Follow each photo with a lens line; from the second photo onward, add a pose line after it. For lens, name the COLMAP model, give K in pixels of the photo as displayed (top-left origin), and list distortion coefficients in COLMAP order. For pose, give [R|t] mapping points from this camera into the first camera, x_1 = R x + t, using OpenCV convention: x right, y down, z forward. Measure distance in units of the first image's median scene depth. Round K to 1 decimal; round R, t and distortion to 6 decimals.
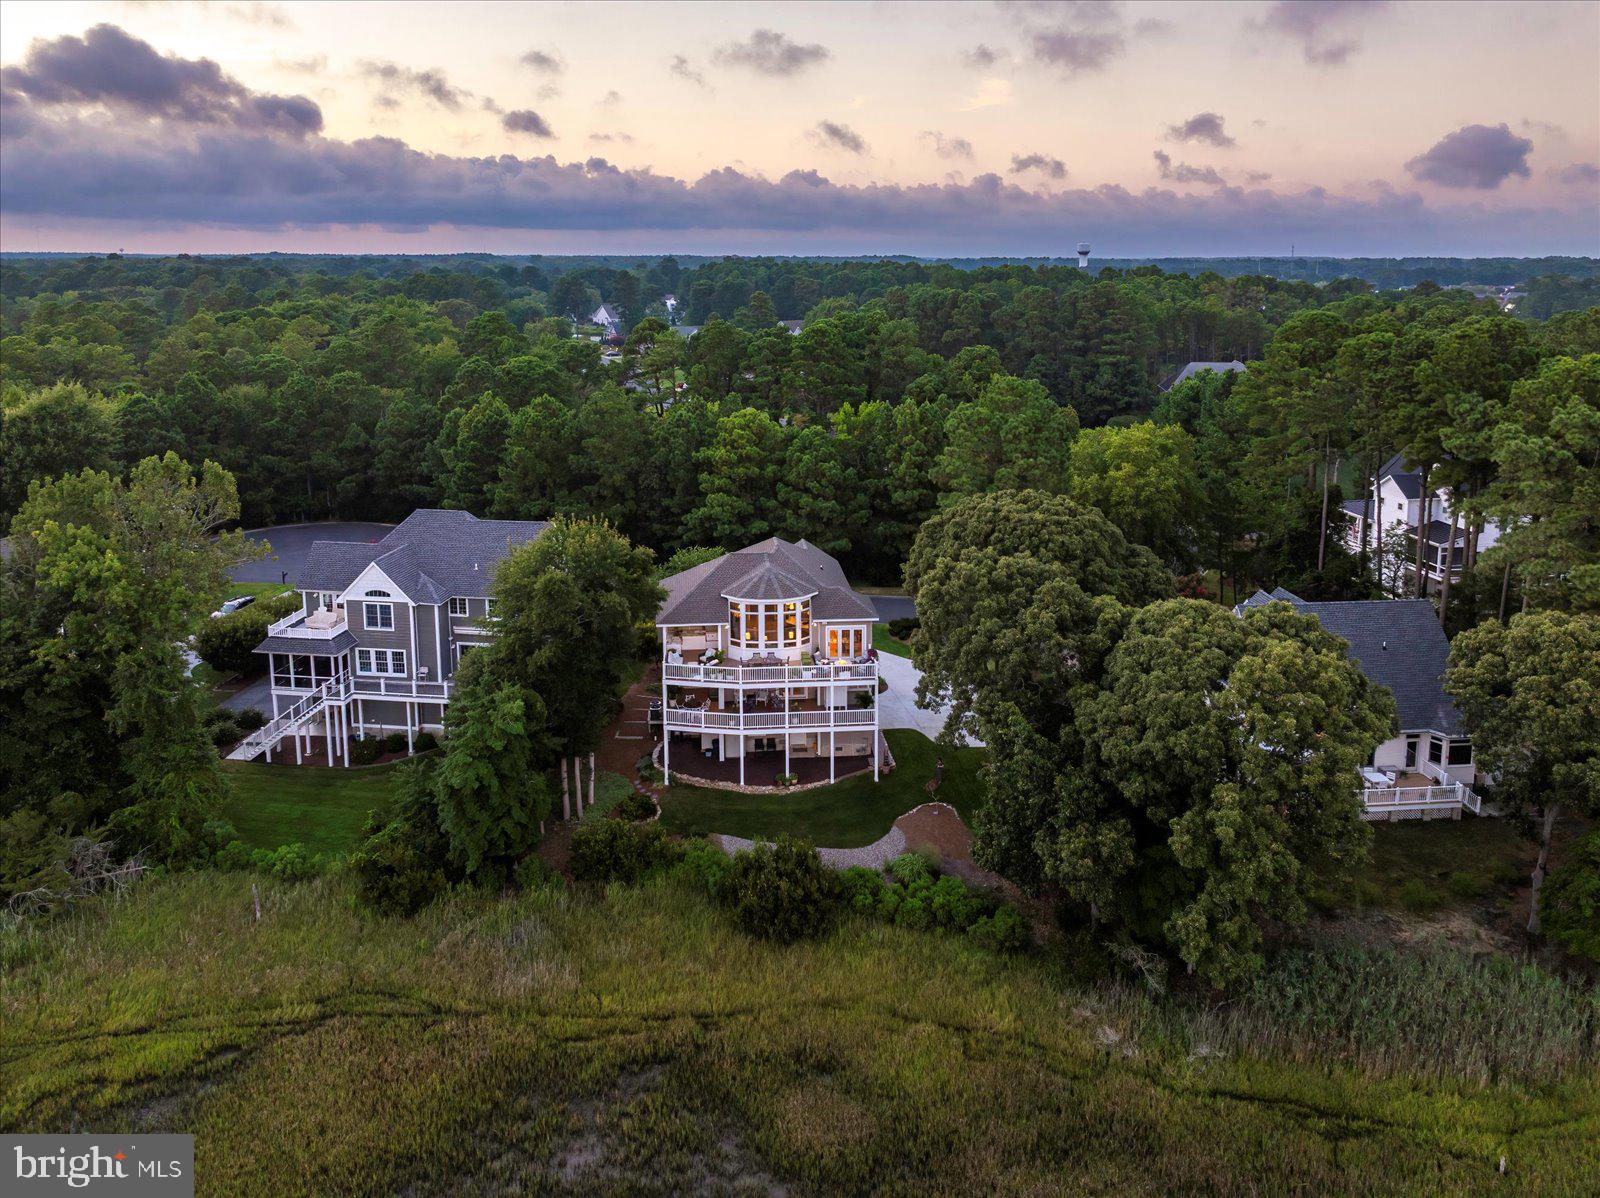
lens RADIAL K [[1144.6, 0, 795.5], [0, 1144.6, 445.4], [0, 0, 1]] dist [-0.001136, -0.005376]
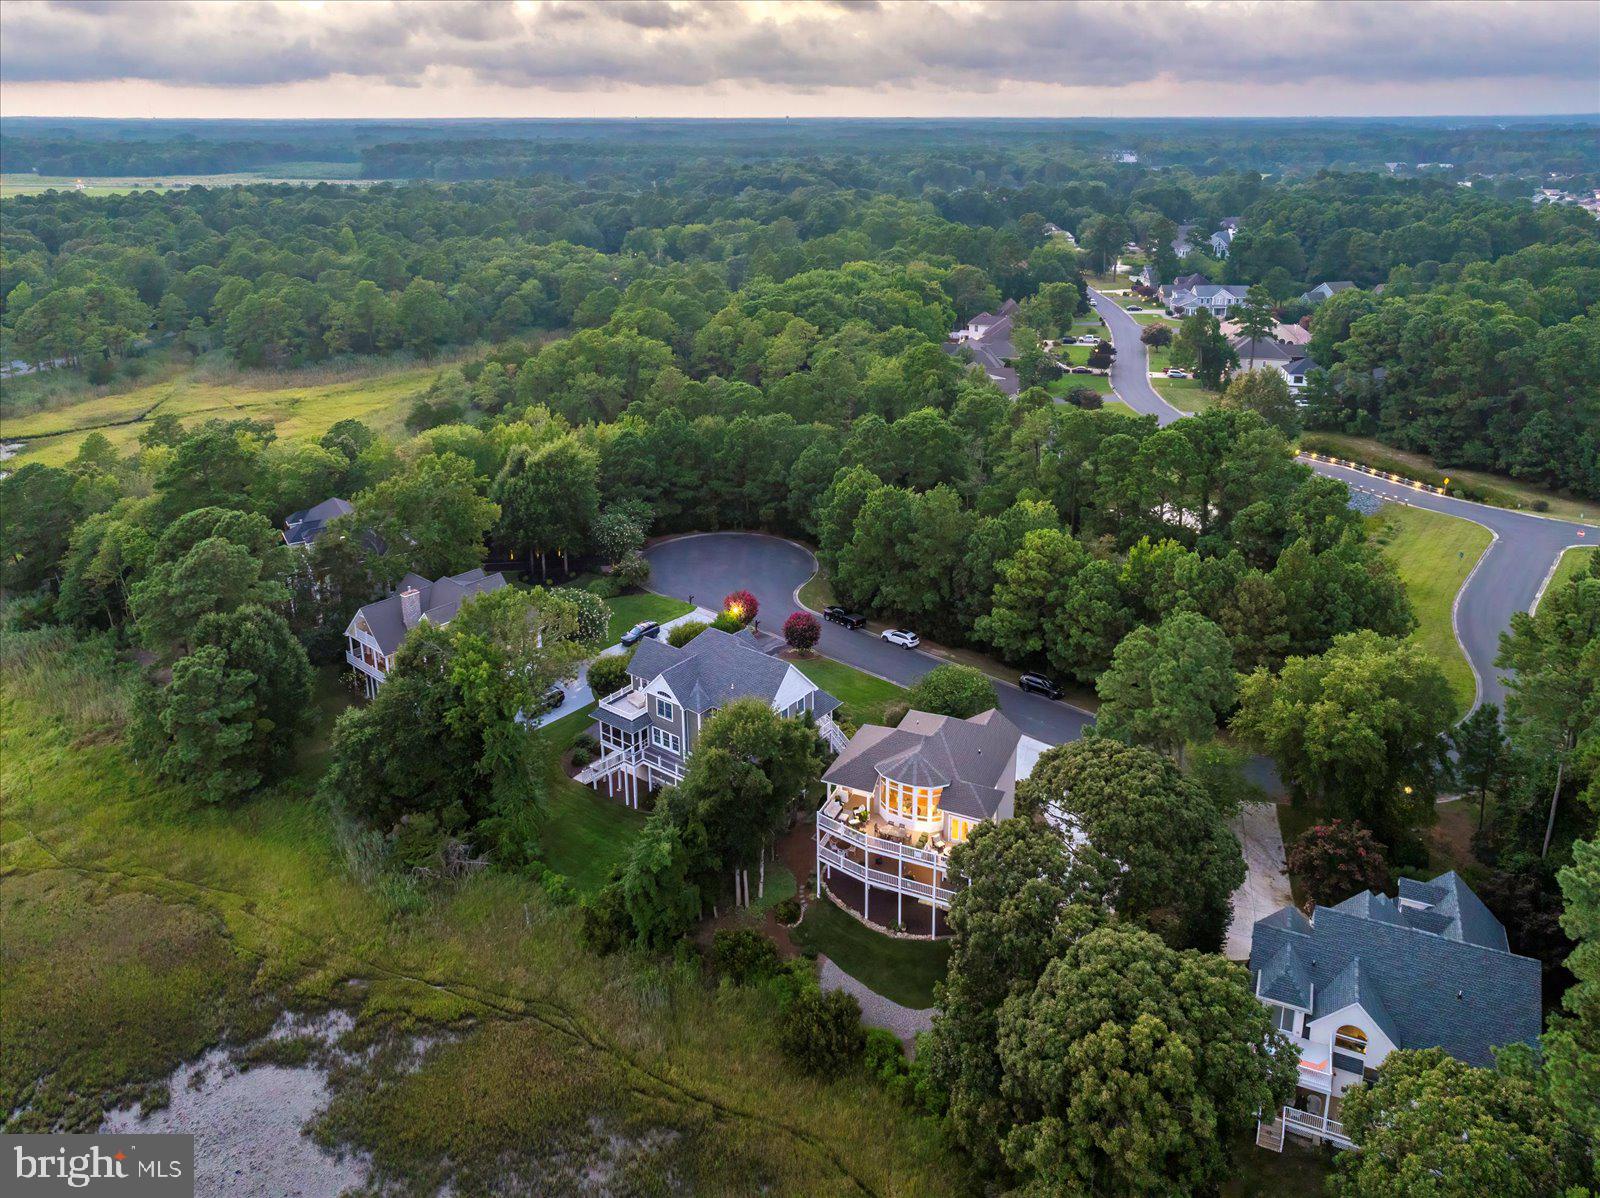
lens RADIAL K [[1144.6, 0, 795.5], [0, 1144.6, 445.4], [0, 0, 1]] dist [-0.001136, -0.005376]
pose [[0.867067, 0.129988, -0.480935, 0.425824], [-0.073674, 0.988203, 0.134267, -0.388670], [0.492714, -0.080986, 0.866414, -0.111238]]
